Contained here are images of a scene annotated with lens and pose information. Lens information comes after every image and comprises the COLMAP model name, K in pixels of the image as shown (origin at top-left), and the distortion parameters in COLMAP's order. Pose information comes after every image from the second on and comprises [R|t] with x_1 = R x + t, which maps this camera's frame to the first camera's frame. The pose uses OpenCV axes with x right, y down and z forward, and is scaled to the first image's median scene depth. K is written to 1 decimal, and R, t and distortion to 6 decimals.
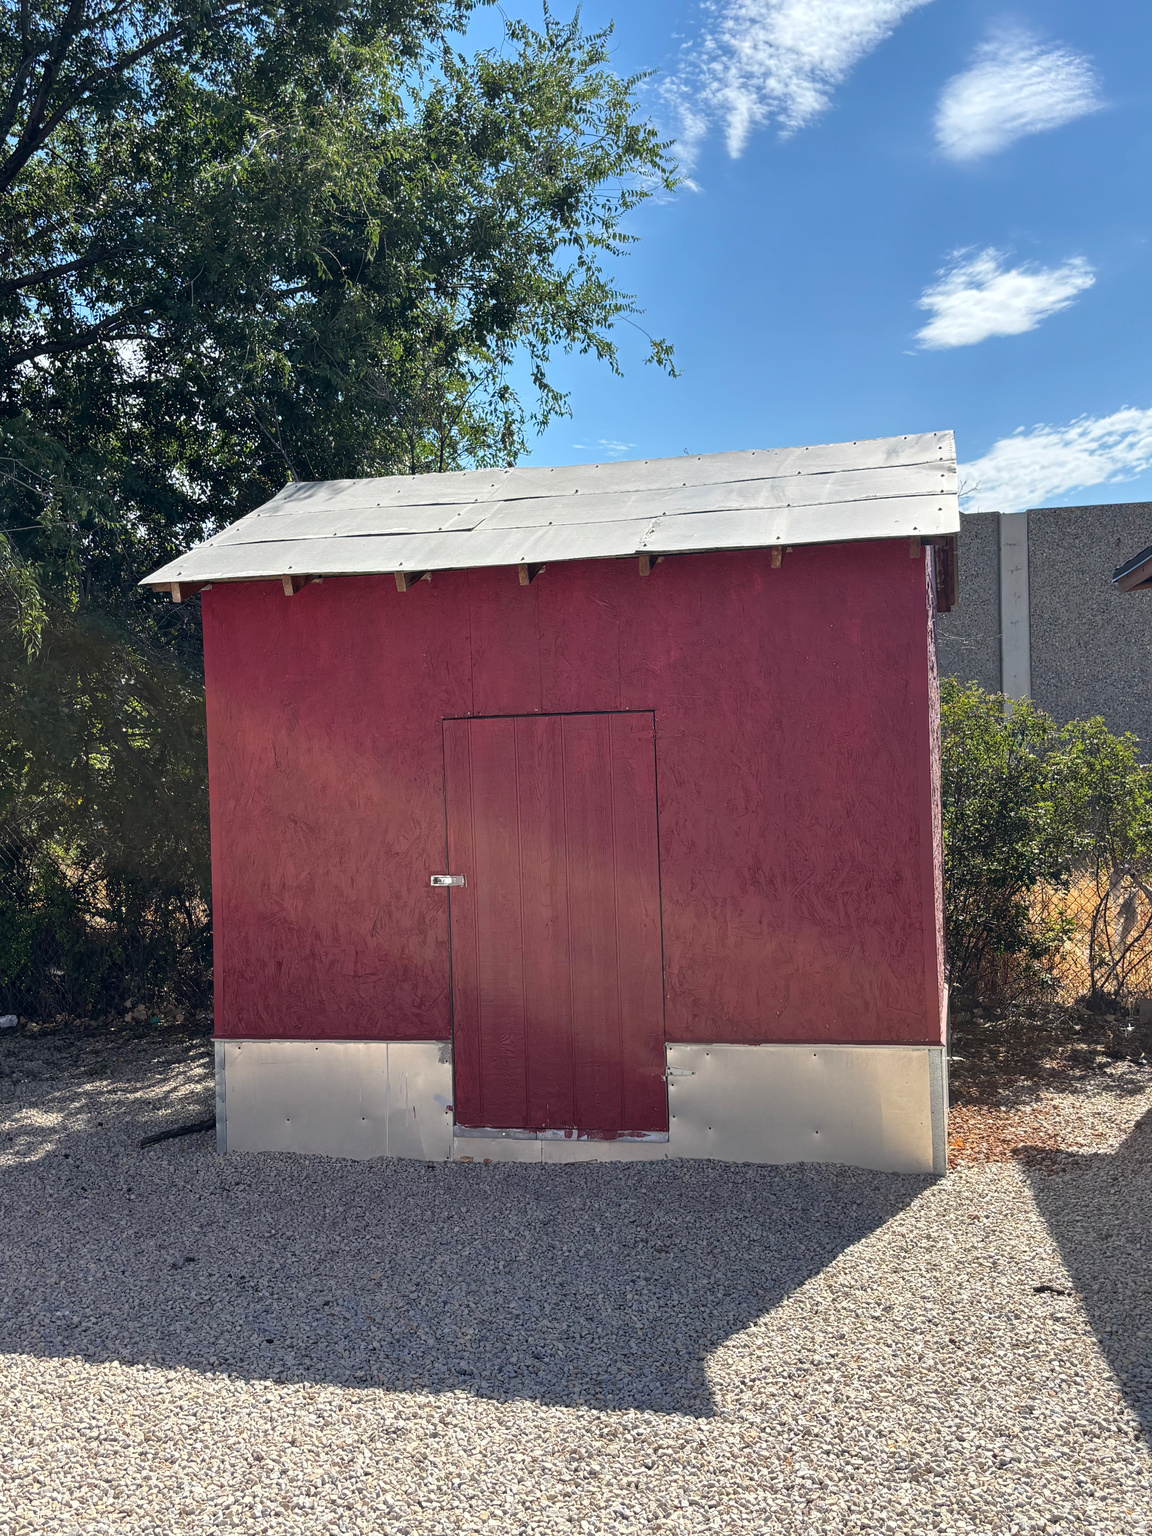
lens RADIAL K [[1523.9, 0, 575.4], [0, 1523.9, 767.9], [0, 0, 1]] dist [-0.002863, 0.000000]
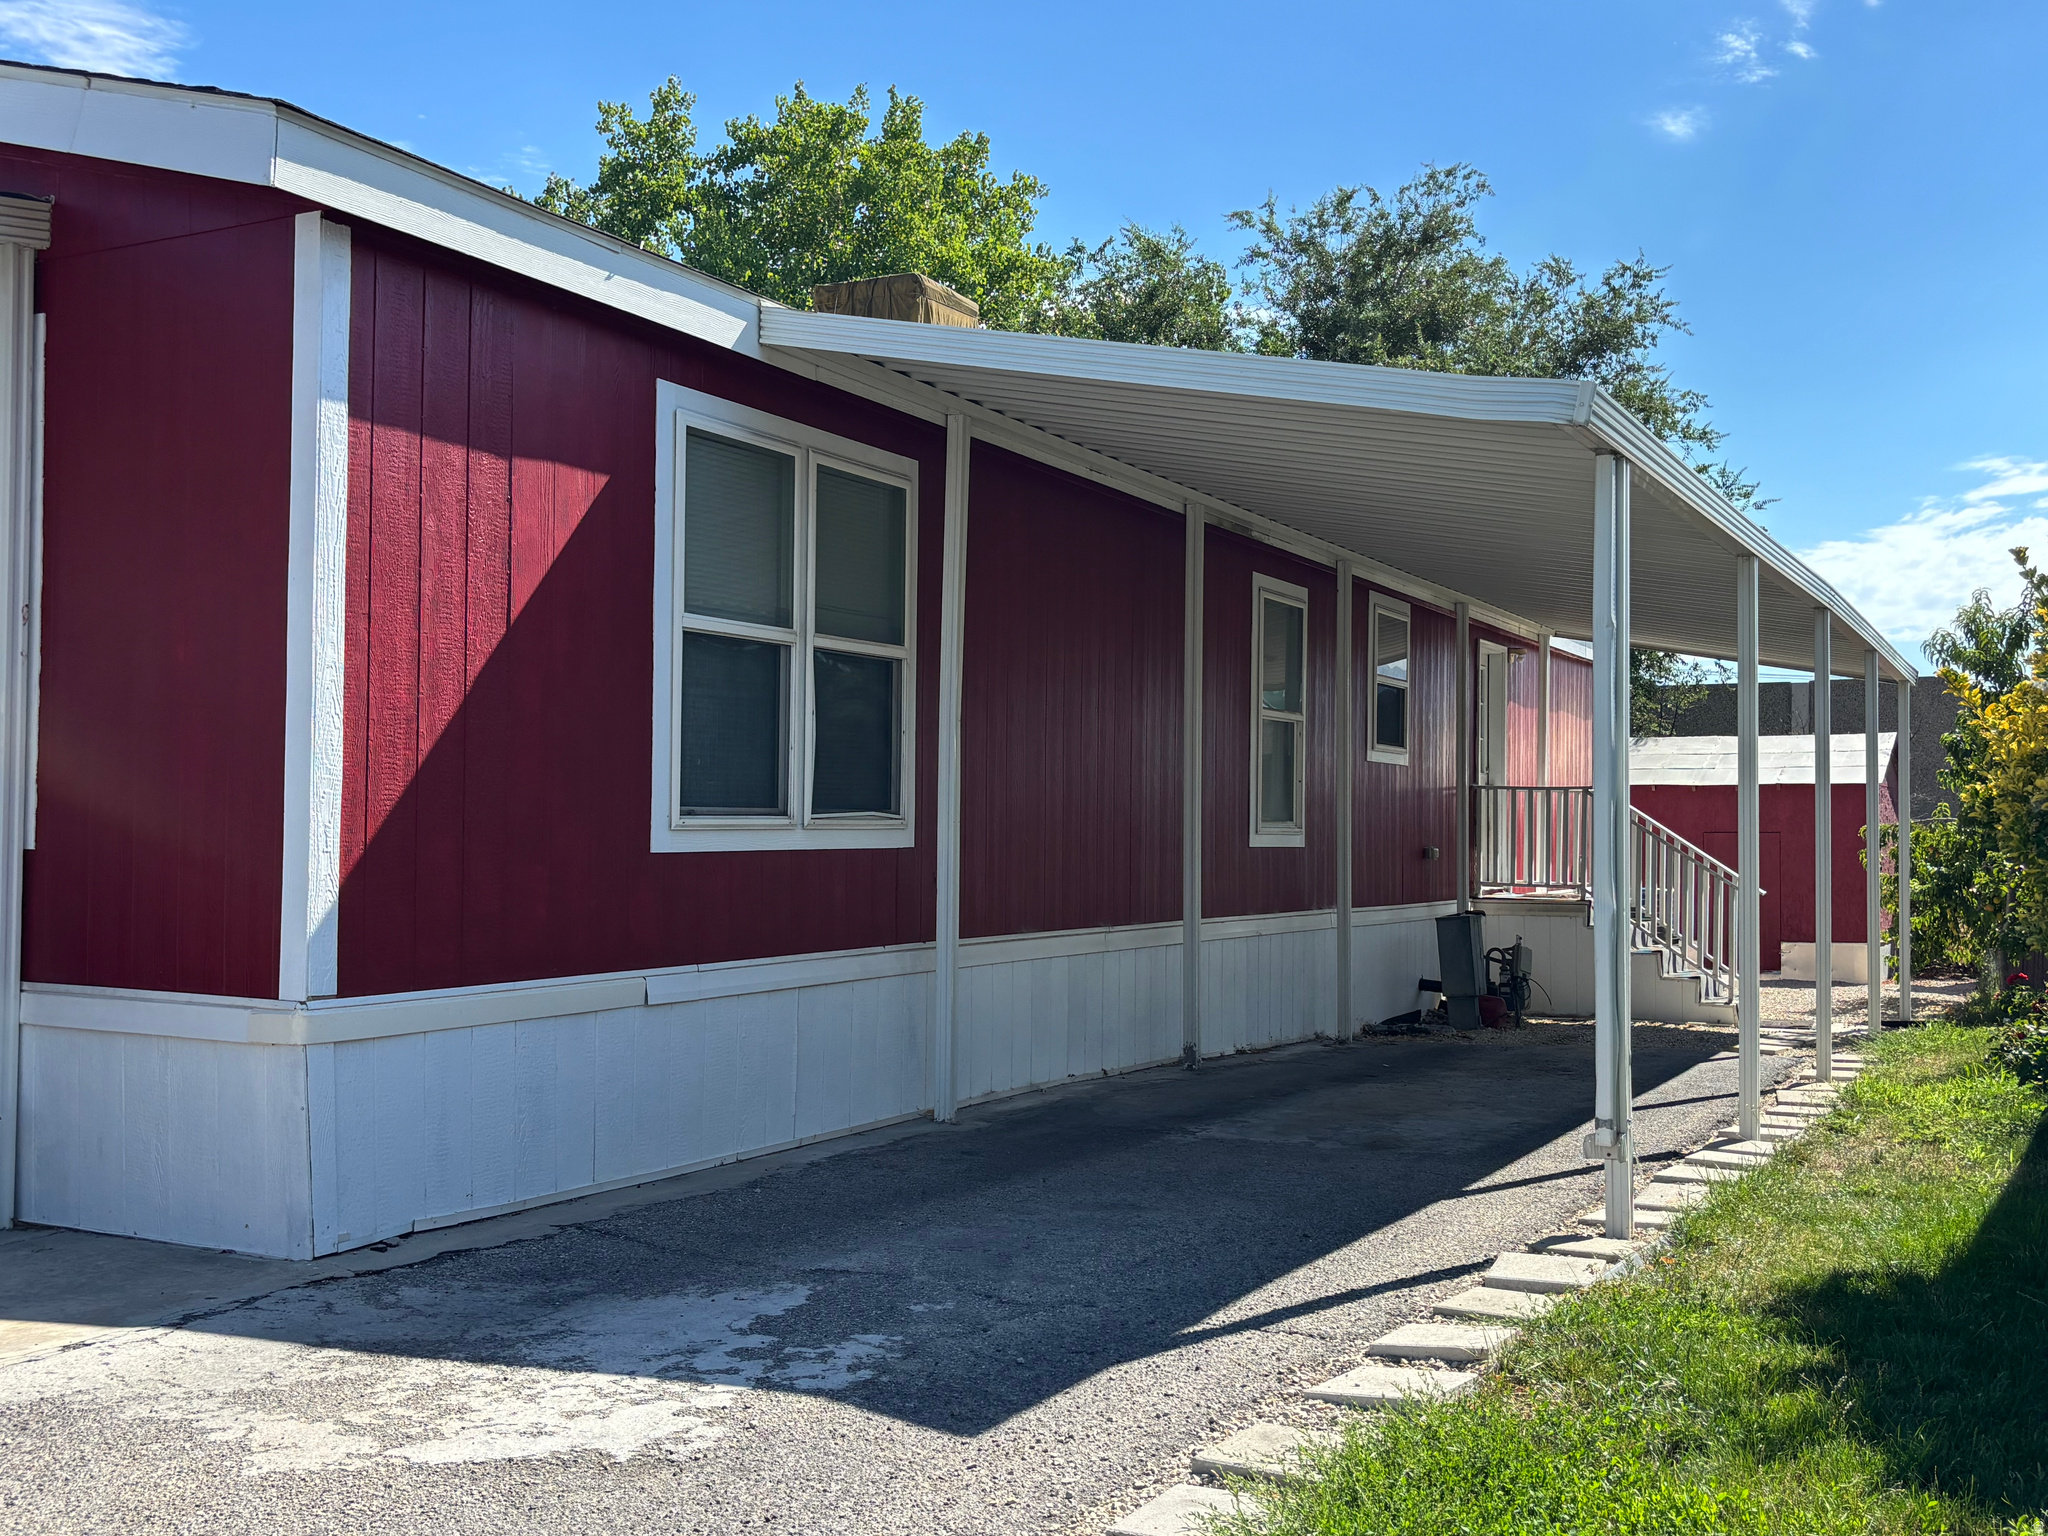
lens RADIAL K [[2031.8, 0, 1024.7], [0, 2031.8, 770.5], [0, 0, 1]] dist [-0.002863, 0.000000]
pose [[0.960249, 0.027716, -0.277764, -0.272405], [-0.038474, 0.998703, -0.033356, 0.030092], [0.276479, 0.042717, 0.960070, -3.317801]]
